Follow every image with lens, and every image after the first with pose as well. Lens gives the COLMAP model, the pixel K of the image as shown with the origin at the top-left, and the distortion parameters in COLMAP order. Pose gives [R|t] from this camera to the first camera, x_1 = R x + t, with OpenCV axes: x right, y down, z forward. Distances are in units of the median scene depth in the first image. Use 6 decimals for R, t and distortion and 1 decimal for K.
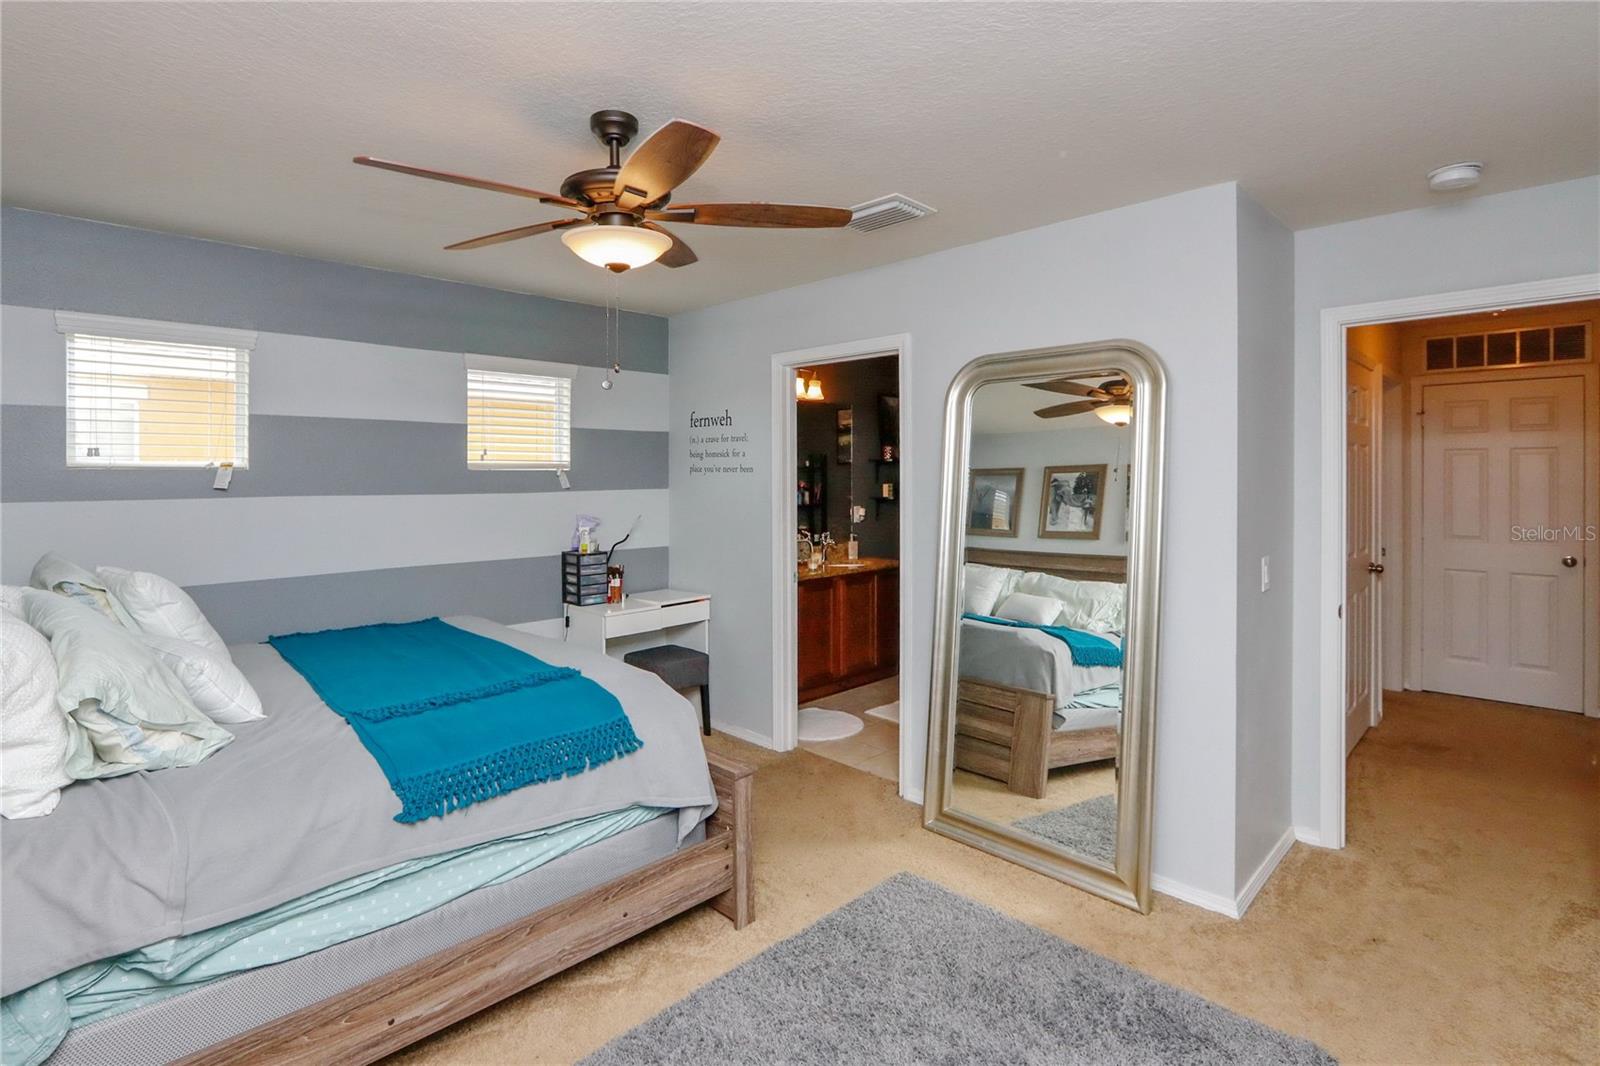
lens RADIAL K [[774.5, 0, 799.6], [0, 774.5, 477.3], [0, 0, 1]] dist [-0.028830, 0.000248]
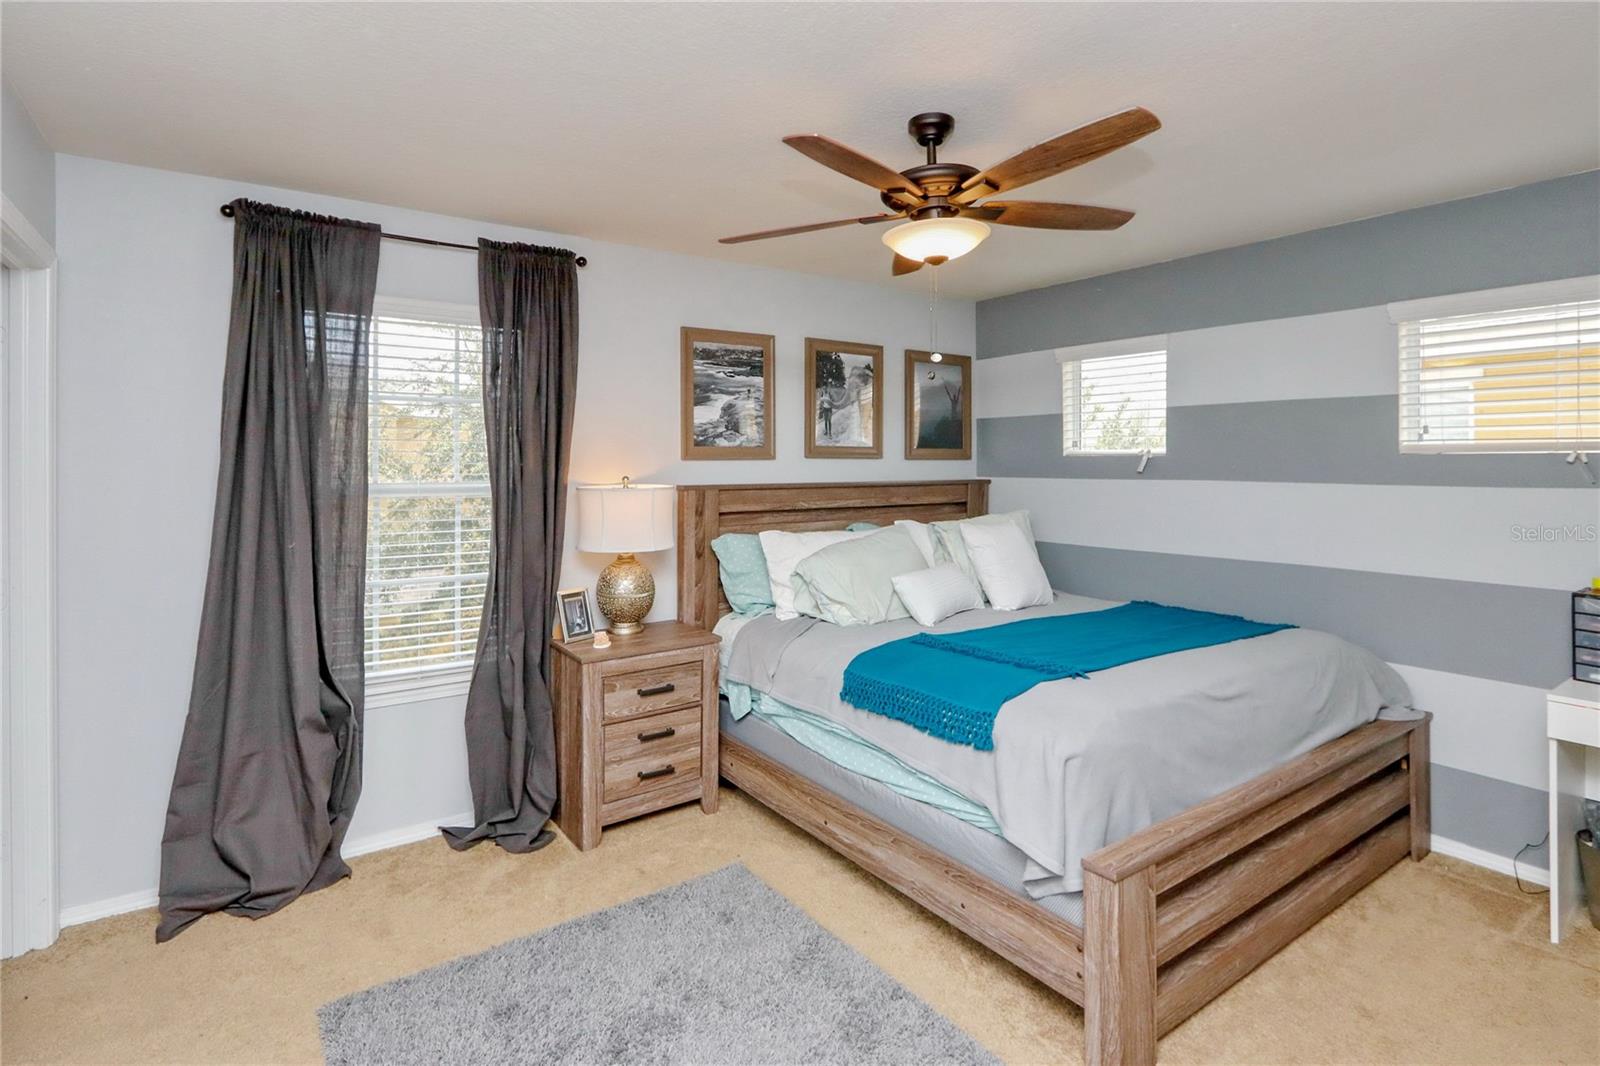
lens RADIAL K [[805.1, 0, 772.4], [0, 805.1, 476.6], [0, 0, 1]] dist [-0.002830, -0.000037]
pose [[-0.196755, 0.025178, -0.980129, 0.645157], [0.000037, 0.999670, 0.025673, -0.011733], [0.980453, 0.005015, -0.196691, 0.741877]]
